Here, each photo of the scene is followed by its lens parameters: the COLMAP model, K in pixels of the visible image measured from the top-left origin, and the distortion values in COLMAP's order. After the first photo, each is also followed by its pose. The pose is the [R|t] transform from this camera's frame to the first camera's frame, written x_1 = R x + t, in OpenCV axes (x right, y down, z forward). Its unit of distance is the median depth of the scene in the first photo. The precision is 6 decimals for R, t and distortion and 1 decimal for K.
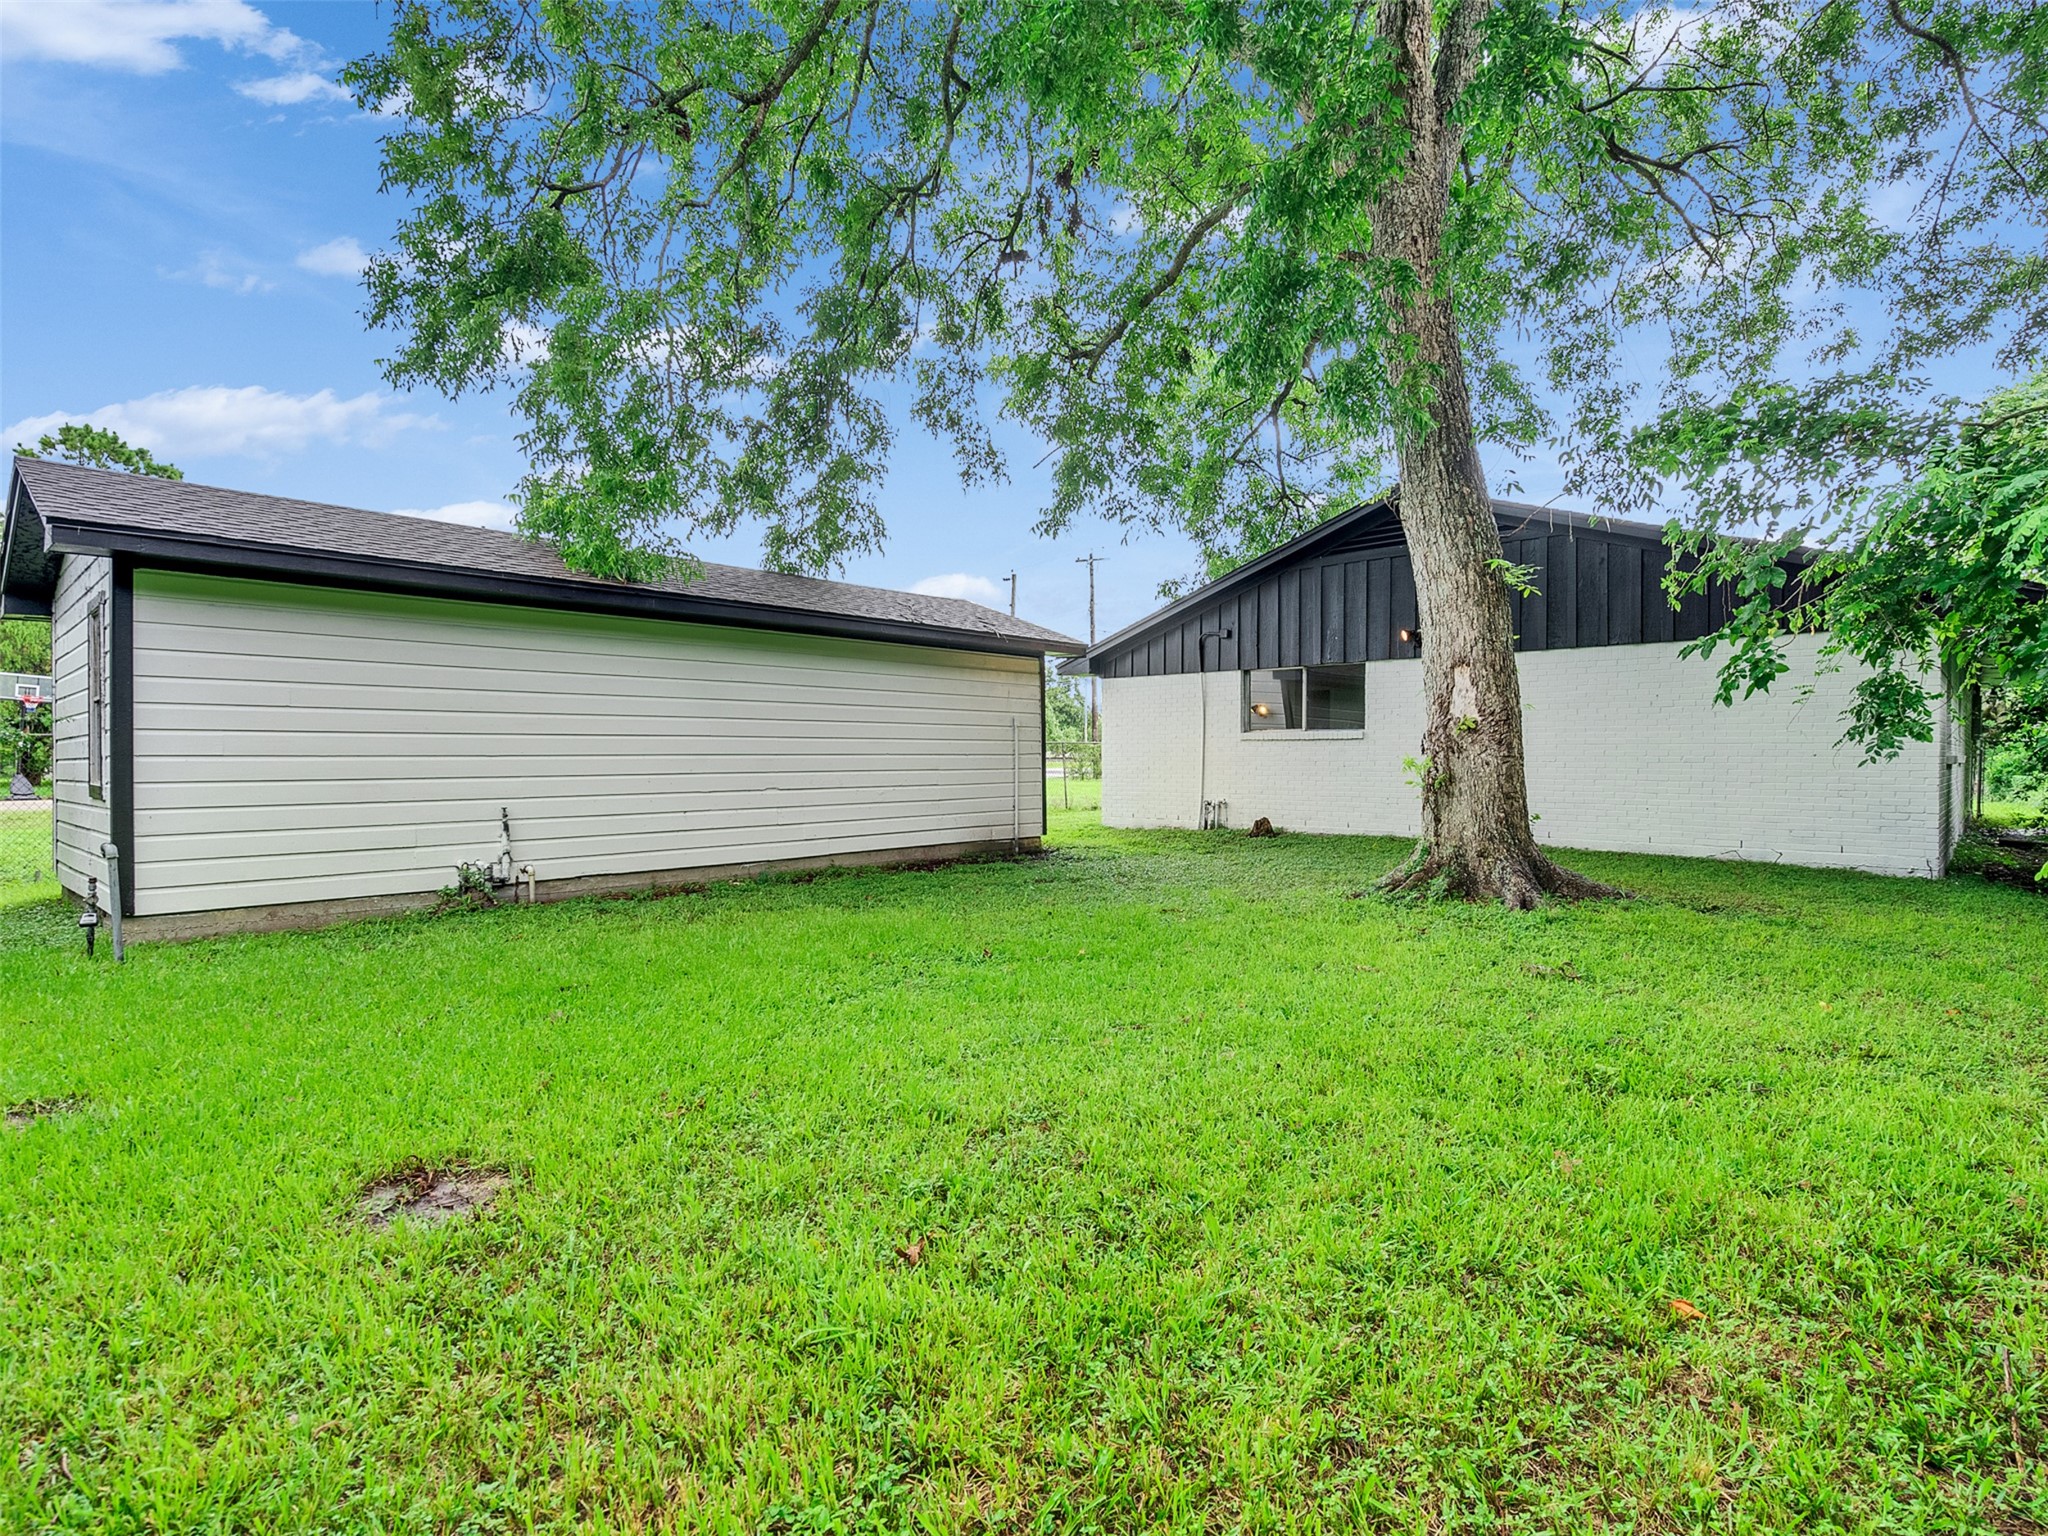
lens RADIAL K [[1046.6, 0, 1008.5], [0, 1046.6, 764.4], [0, 0, 1]] dist [-0.004848, 0.002785]
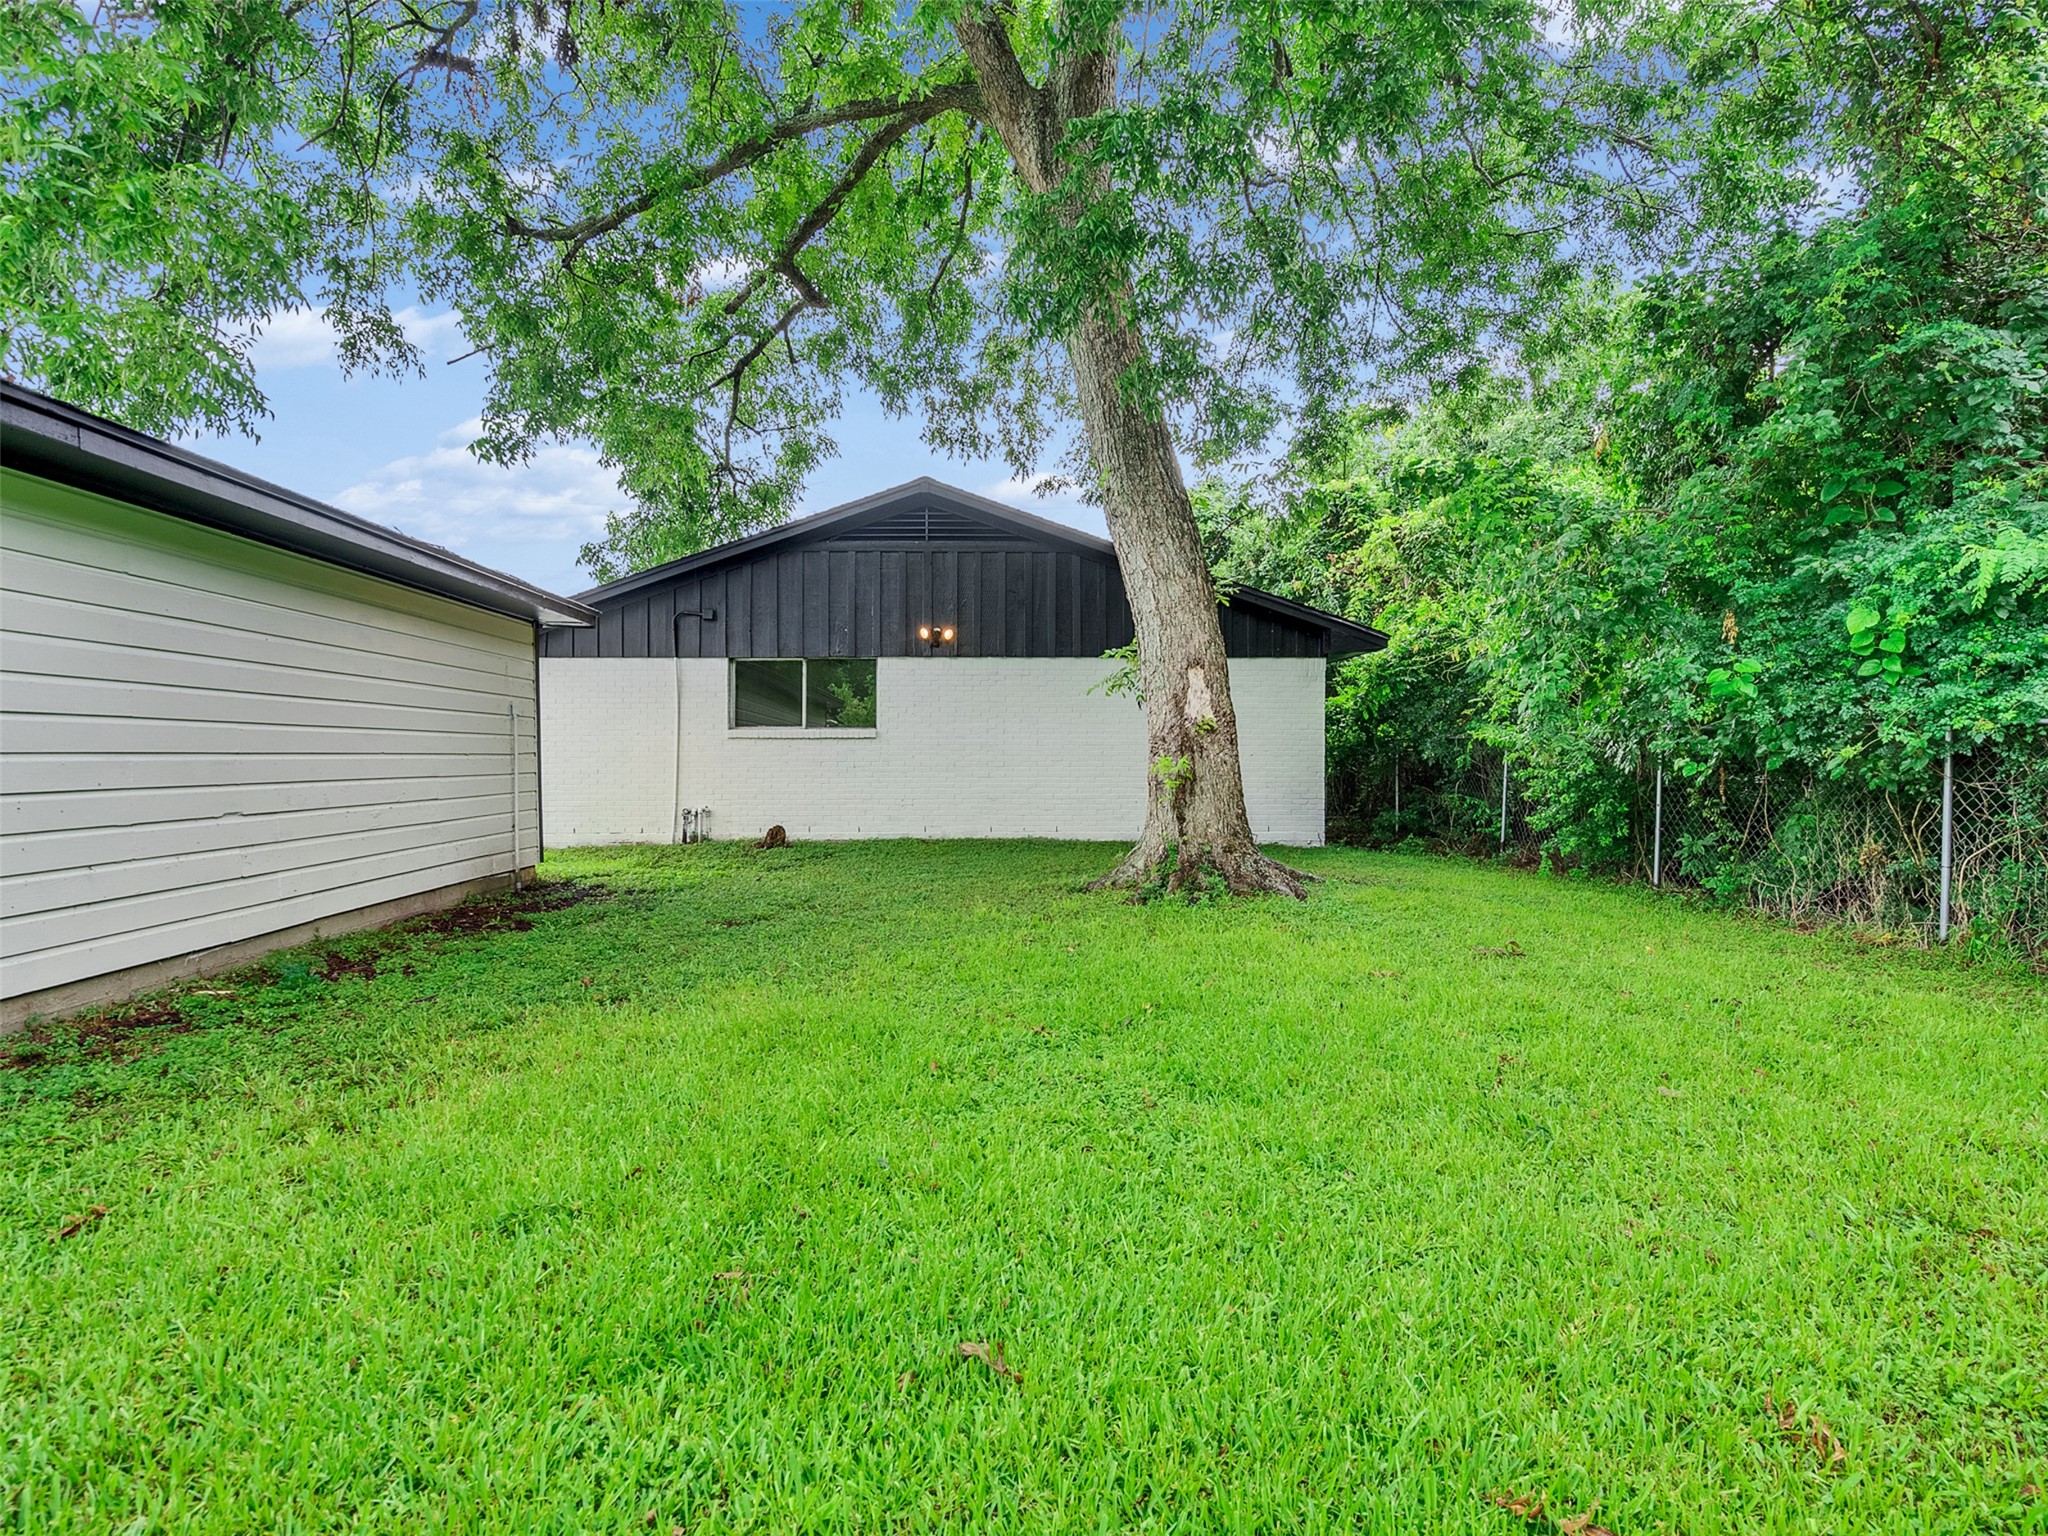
lens RADIAL K [[1046.6, 0, 1008.5], [0, 1046.6, 764.4], [0, 0, 1]] dist [-0.004848, 0.002785]
pose [[0.712294, -0.006693, 0.701849, -0.259443], [0.007249, 0.999971, 0.002179, -0.001652], [-0.701843, 0.003536, 0.712323, 0.247386]]
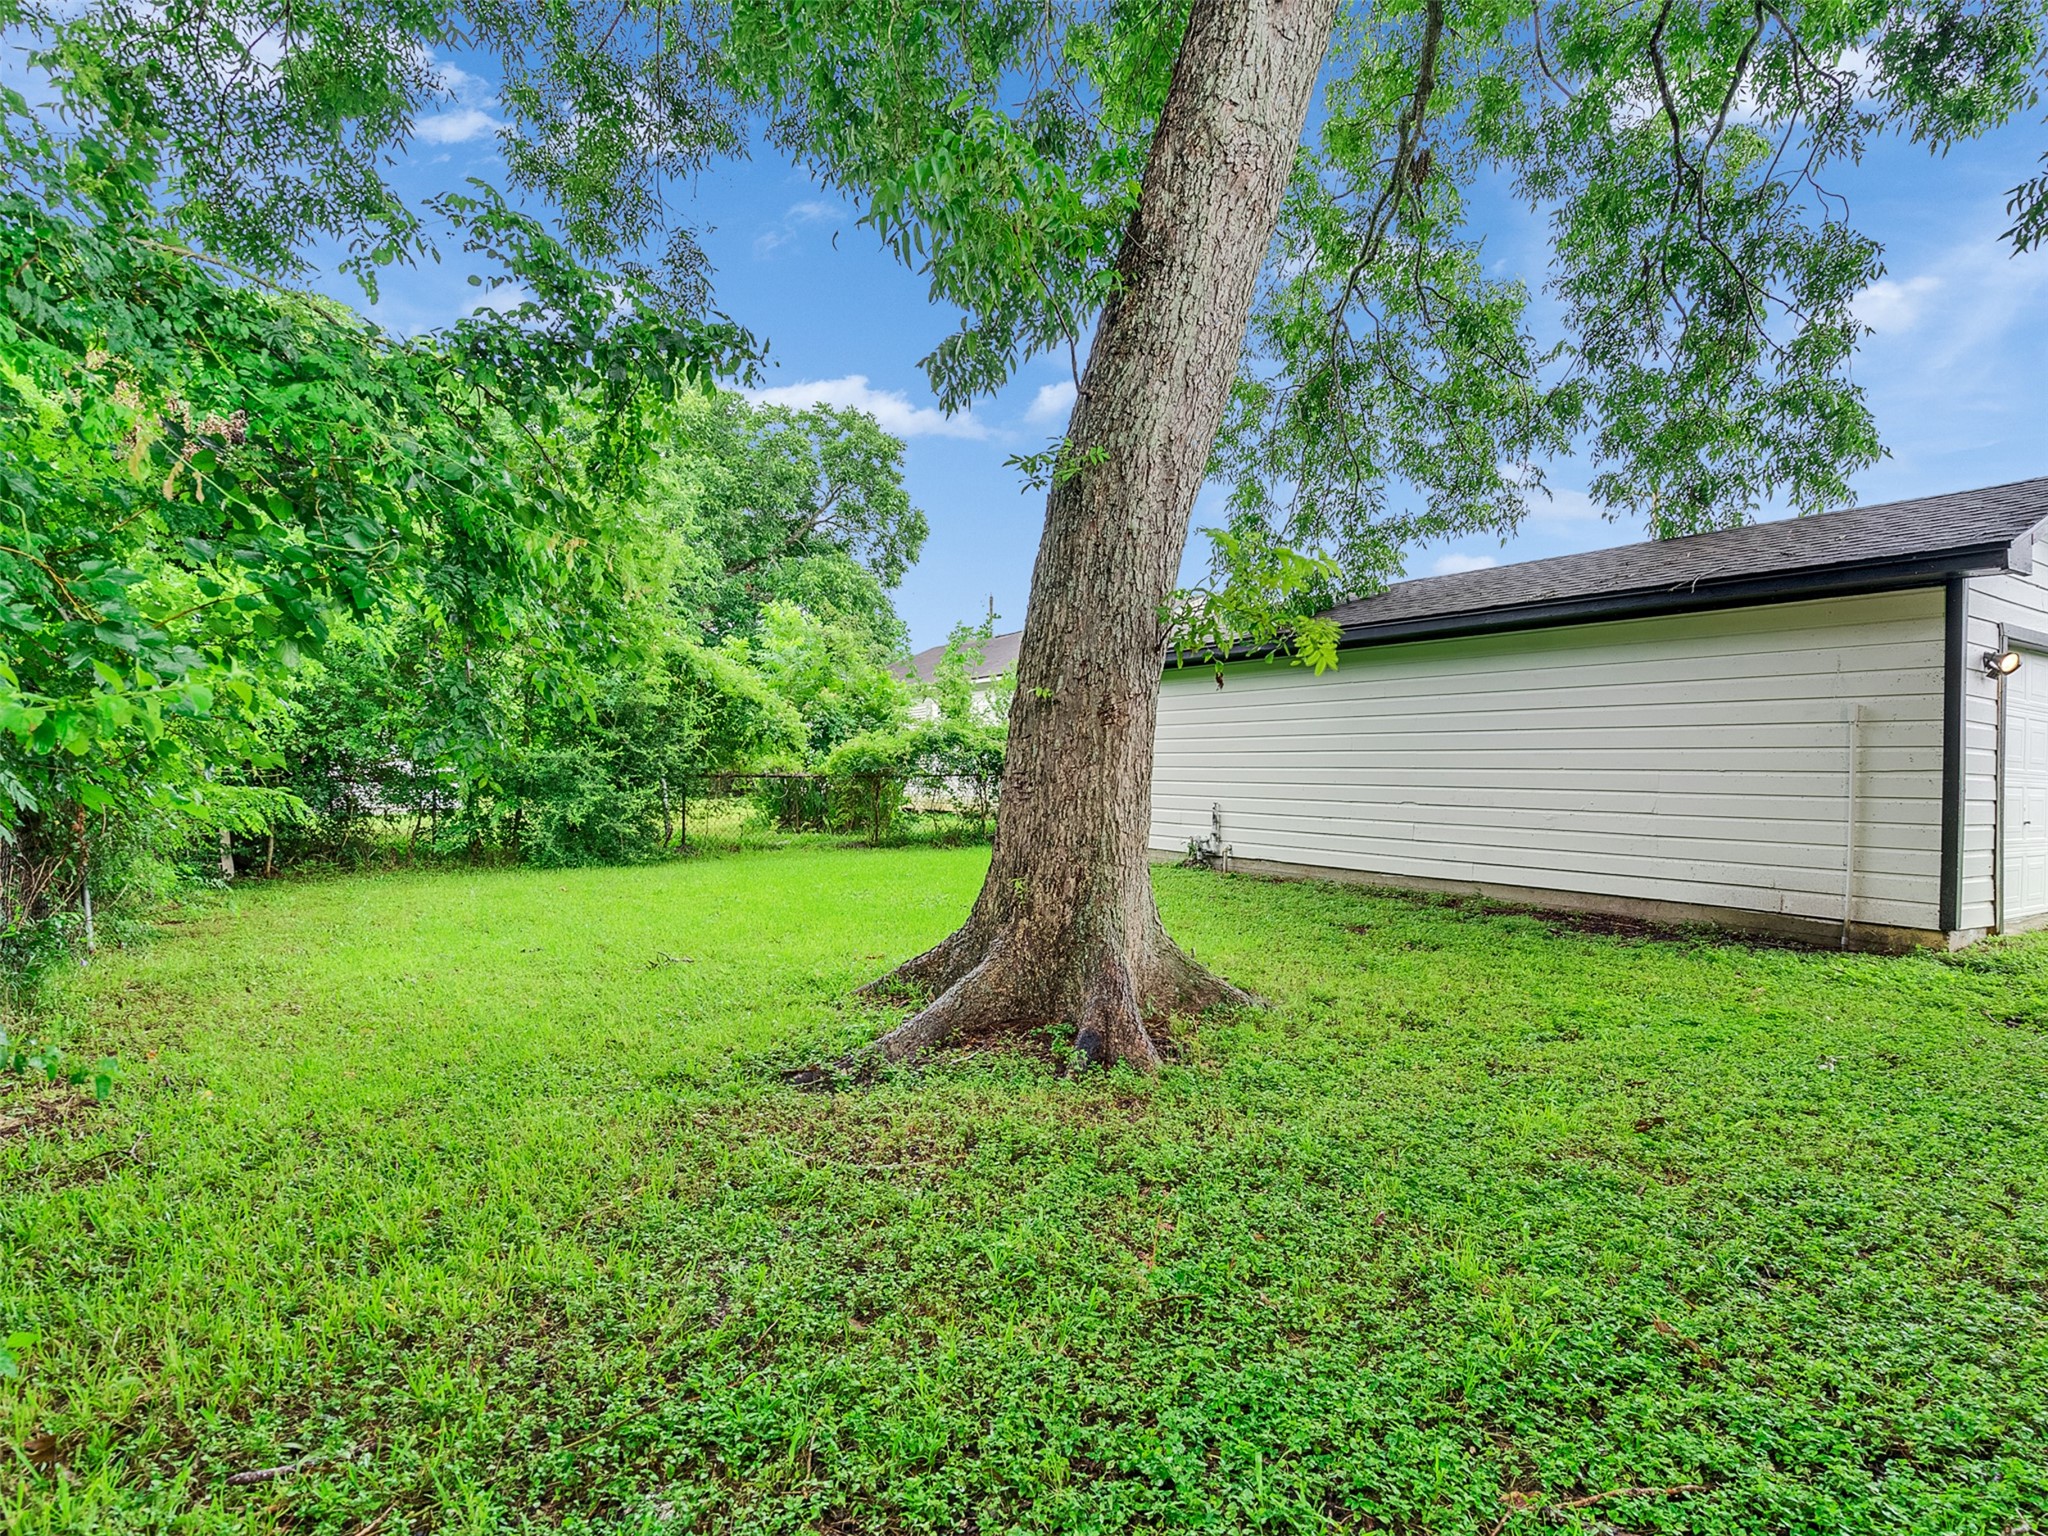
lens RADIAL K [[1046.6, 0, 1008.5], [0, 1046.6, 764.4], [0, 0, 1]] dist [-0.004848, 0.002785]
pose [[-0.197968, 0.001910, -0.980207, 0.648487], [-0.015131, 0.999873, 0.005005, -0.009366], [0.980092, 0.015822, -0.197914, 0.669566]]
